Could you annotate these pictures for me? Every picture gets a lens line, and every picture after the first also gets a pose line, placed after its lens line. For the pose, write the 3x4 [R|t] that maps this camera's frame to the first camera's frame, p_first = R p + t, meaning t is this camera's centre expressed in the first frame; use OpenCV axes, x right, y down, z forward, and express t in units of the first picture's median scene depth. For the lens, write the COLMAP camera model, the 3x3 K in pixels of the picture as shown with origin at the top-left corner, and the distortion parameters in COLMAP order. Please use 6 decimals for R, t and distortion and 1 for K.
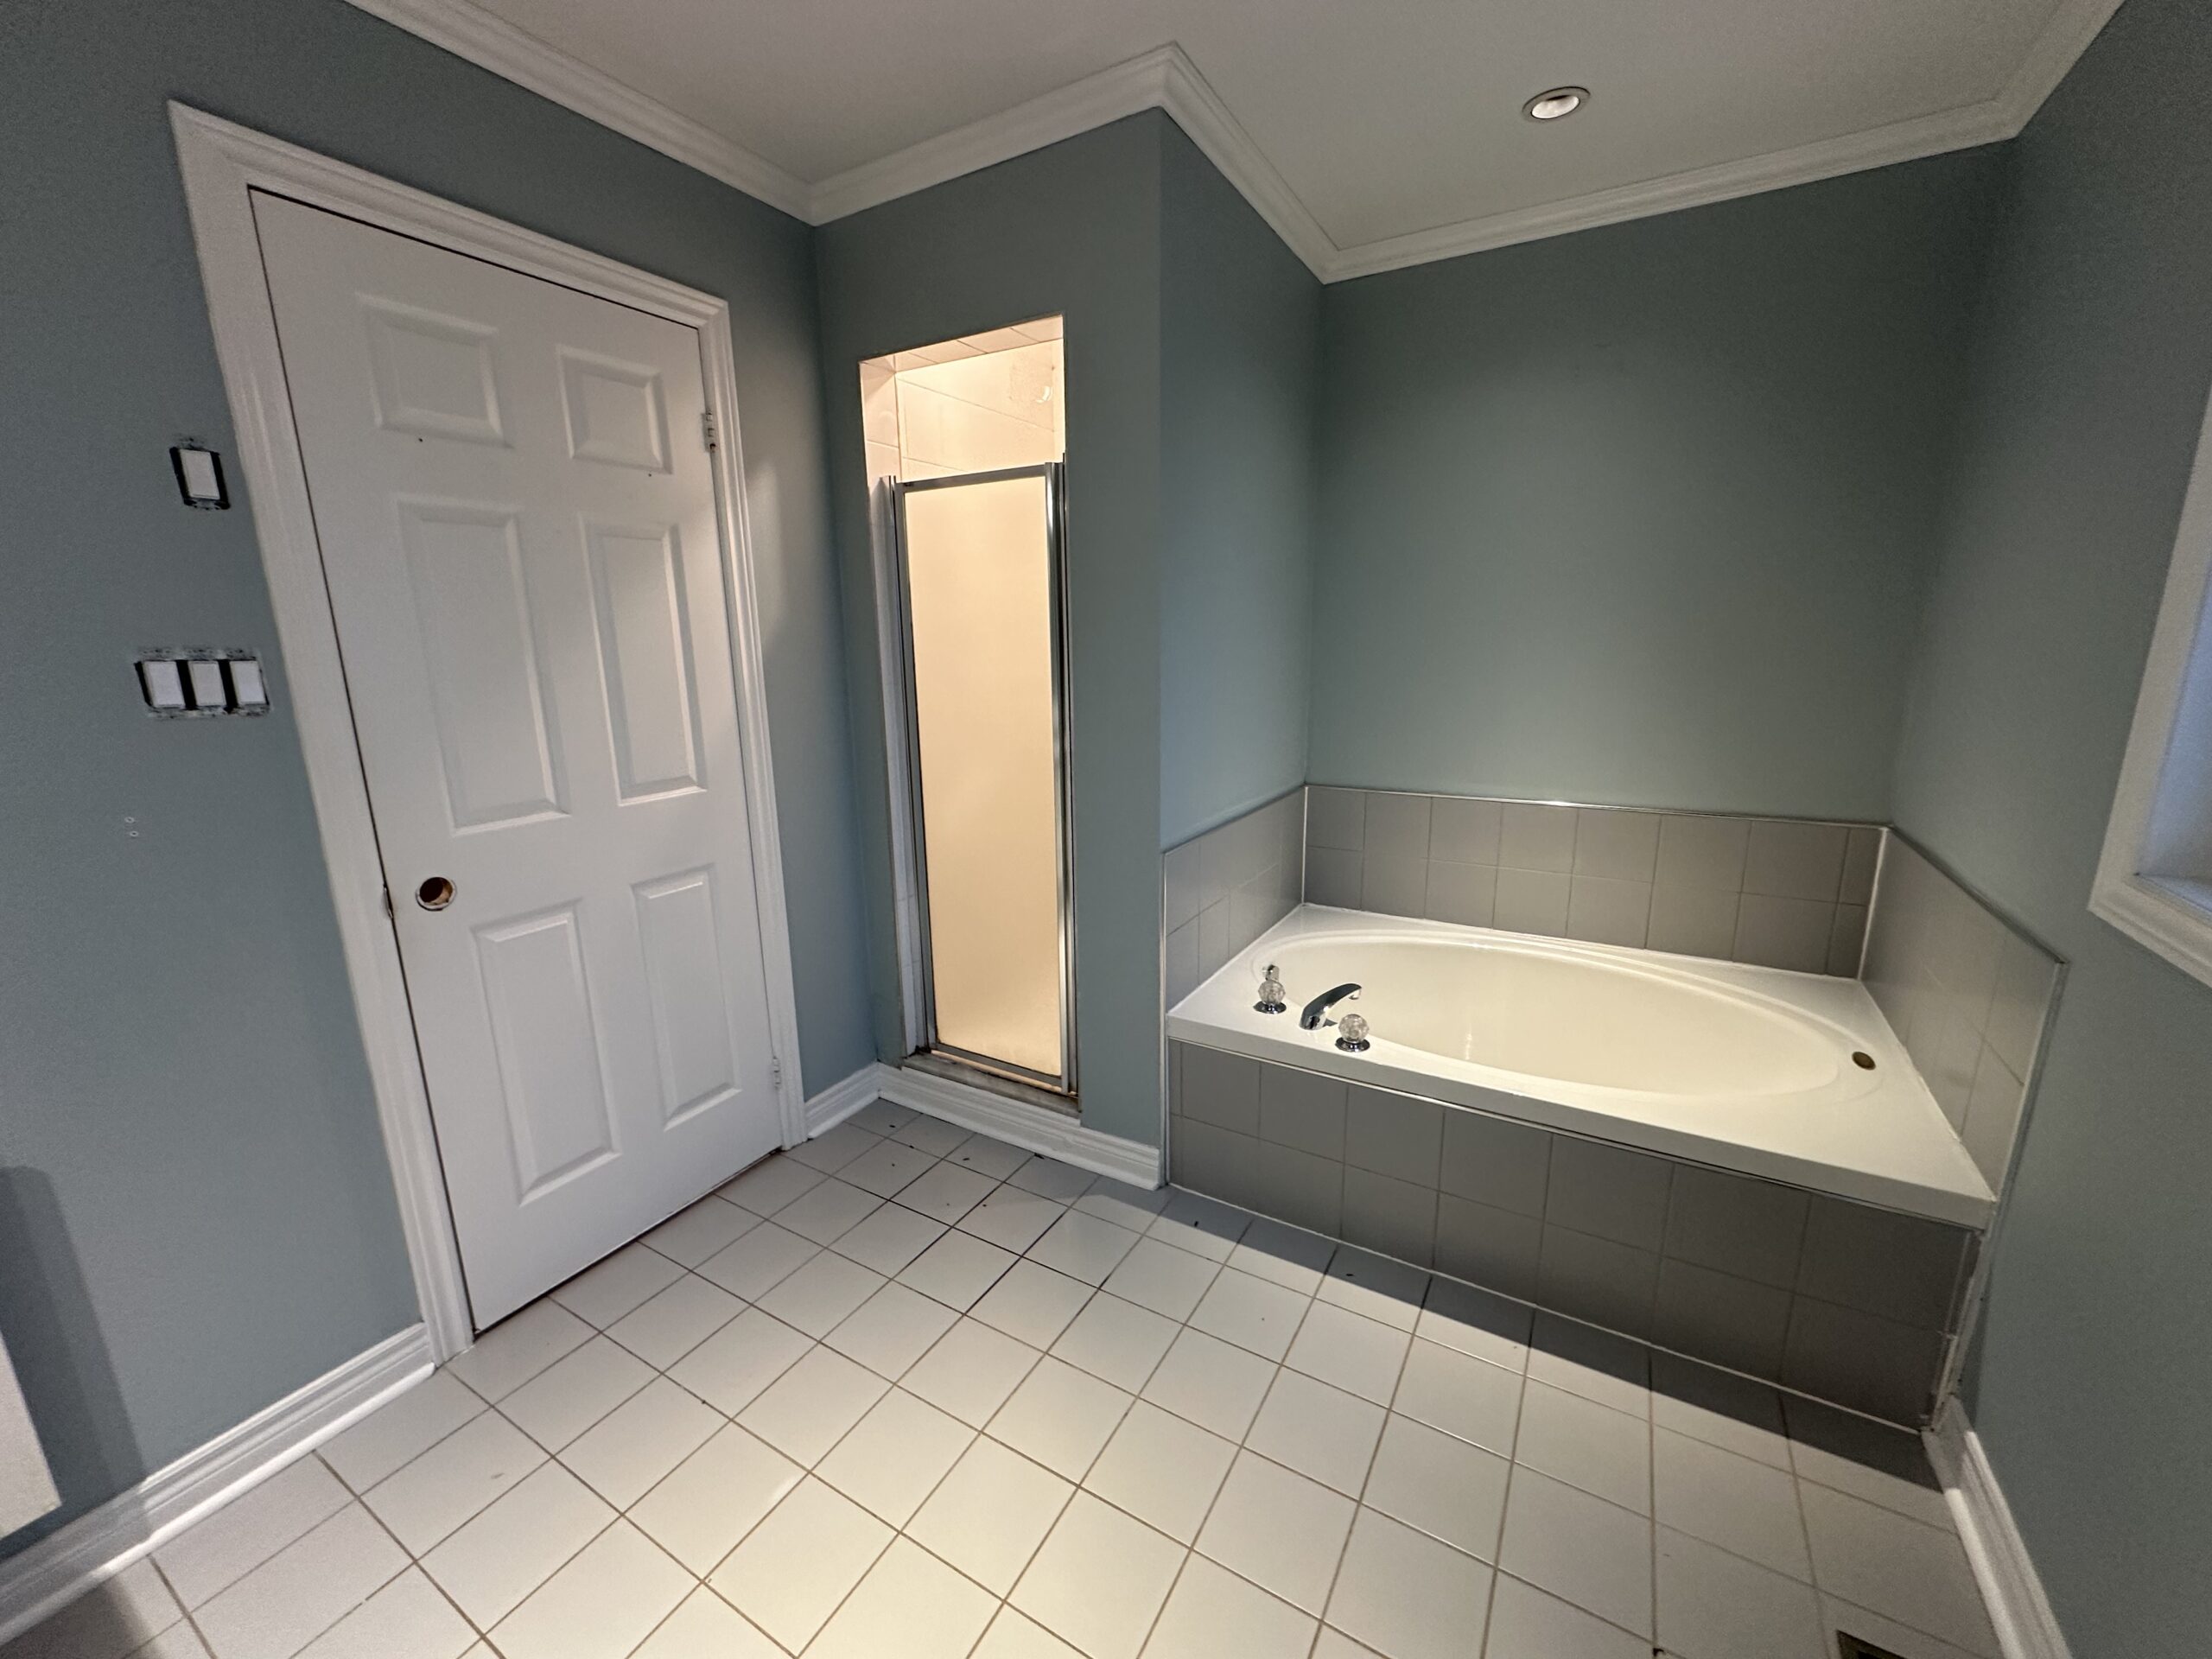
lens RADIAL K [[887.8, 0, 1107.4], [0, 887.8, 816.3], [0, 0, 1]] dist [0.003308, 0.000281]
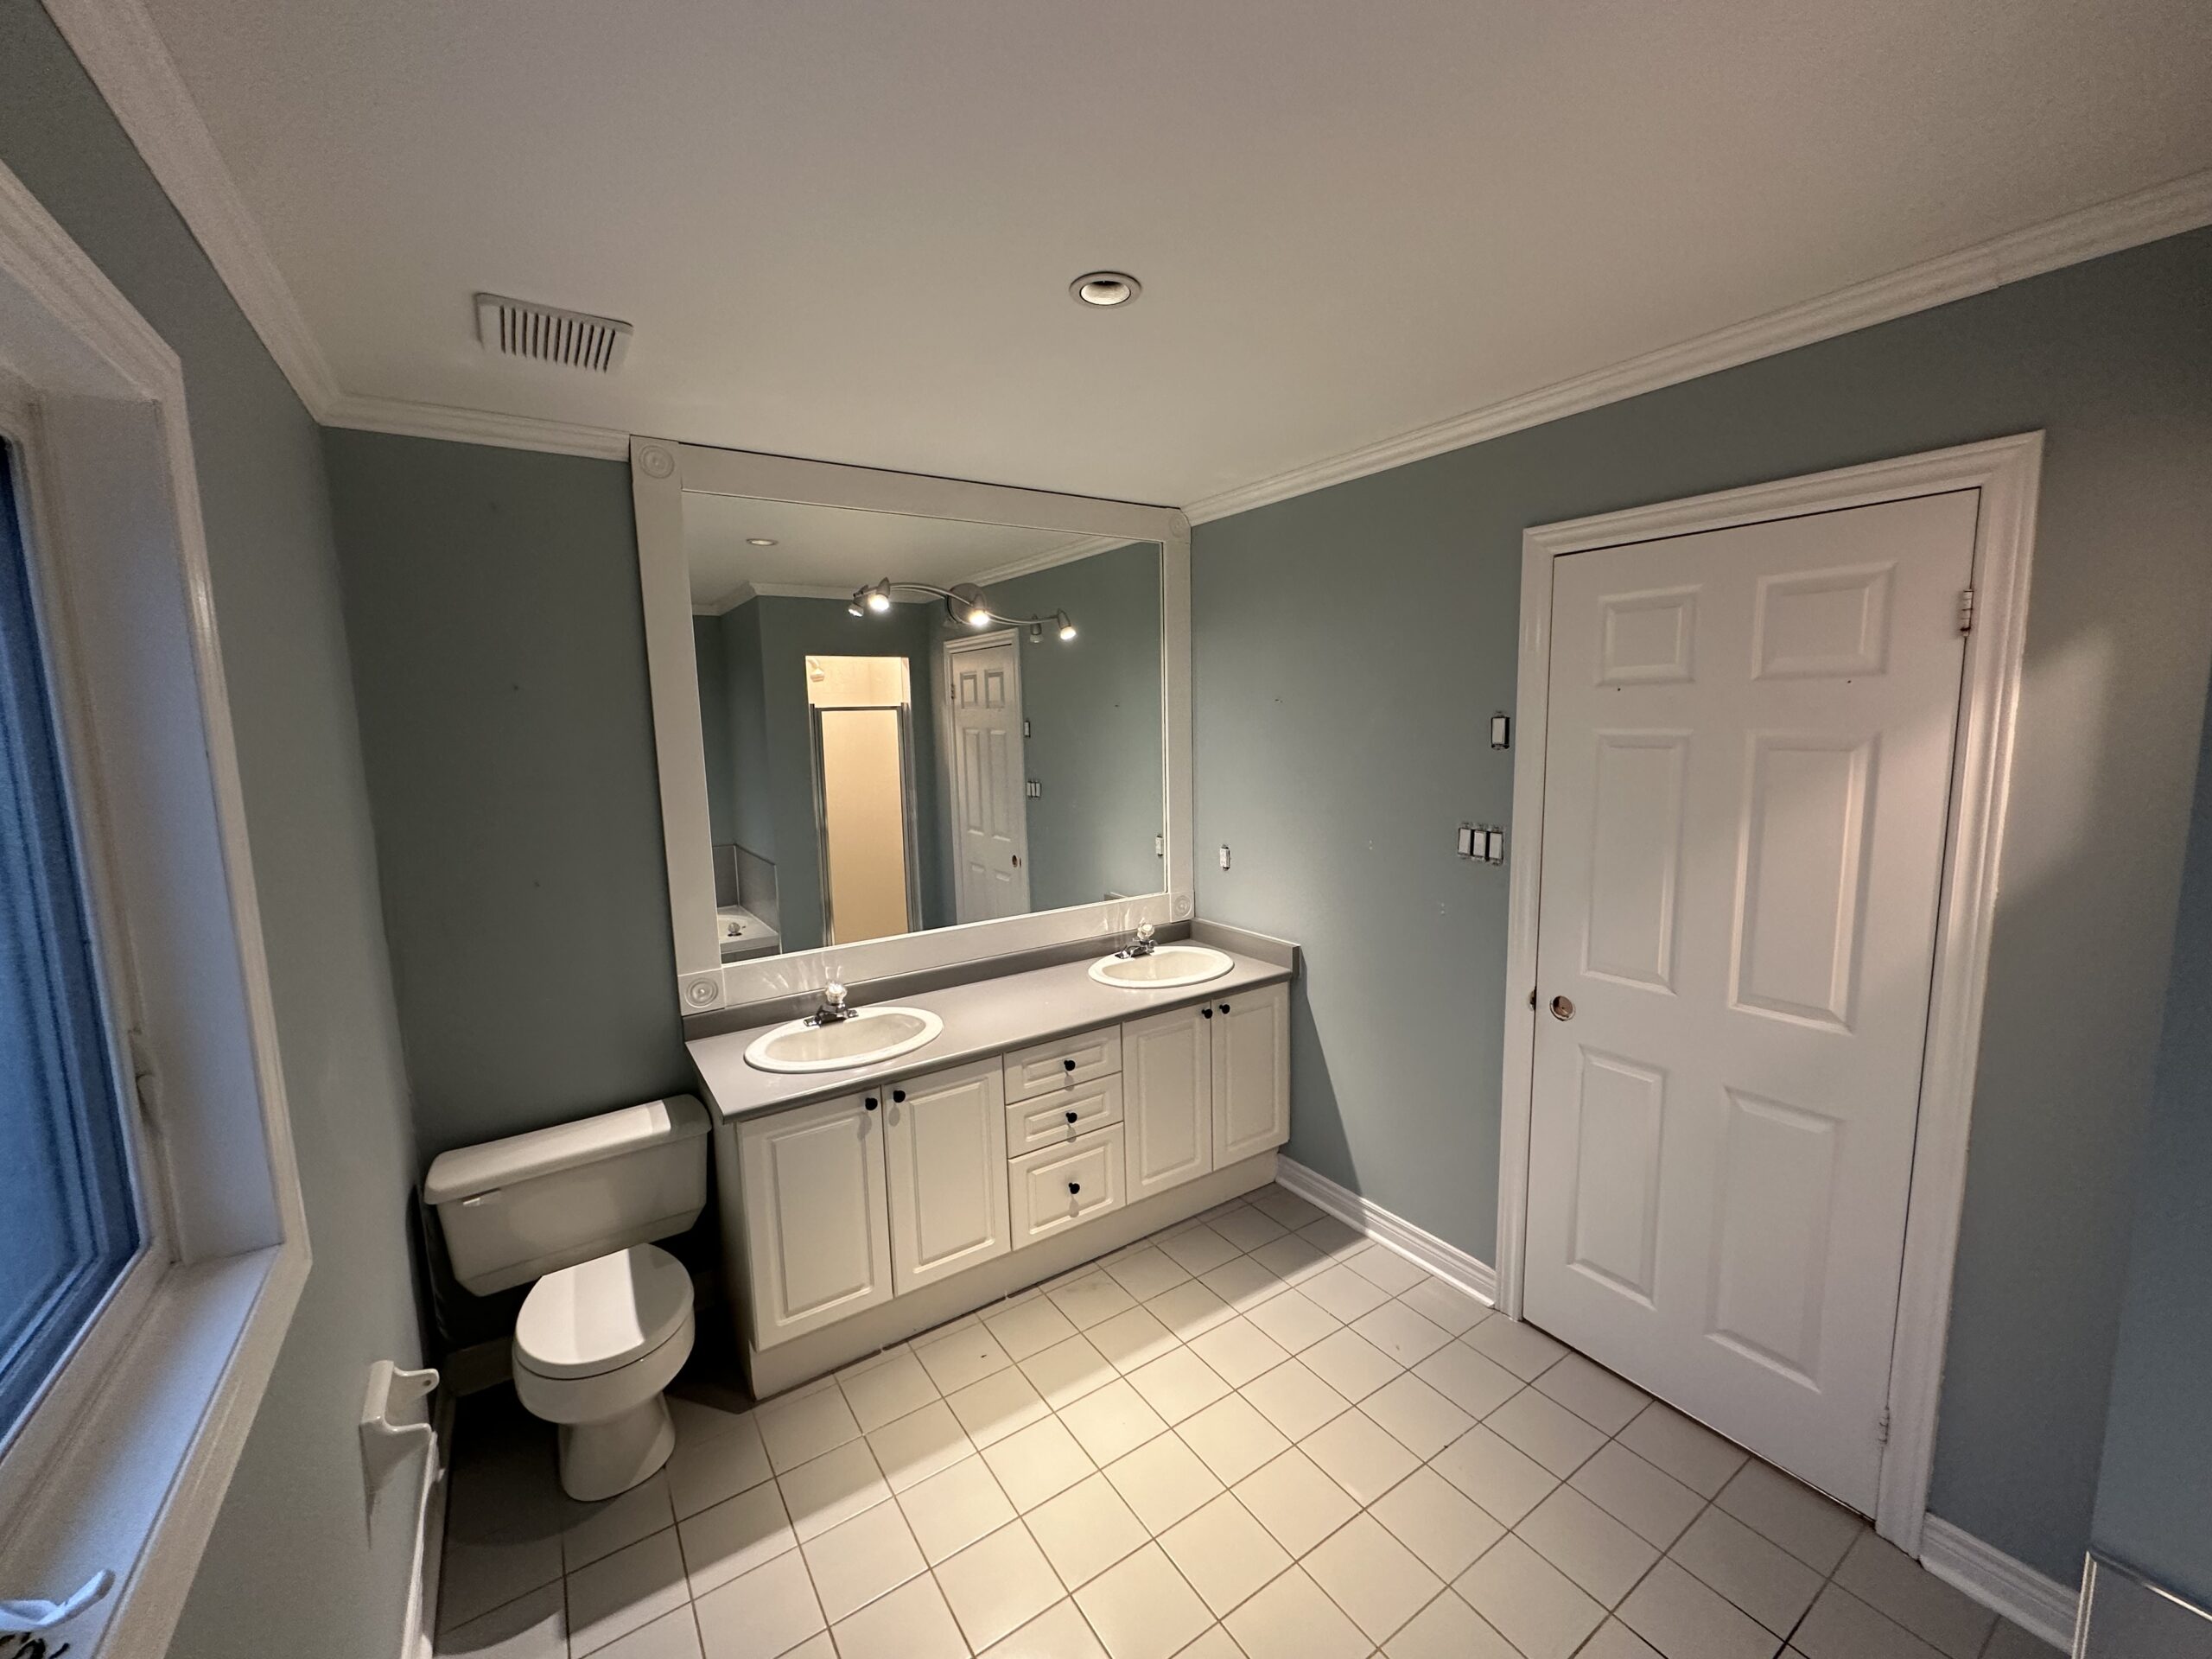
lens RADIAL K [[887.8, 0, 1105.7], [0, 887.8, 834.6], [0, 0, 1]] dist [0.003308, 0.000281]
pose [[-0.433478, 0.140347, -0.890168, 0.708512], [-0.164524, 0.958871, 0.231296, -0.355711], [0.886018, 0.246716, -0.392559, 0.804918]]
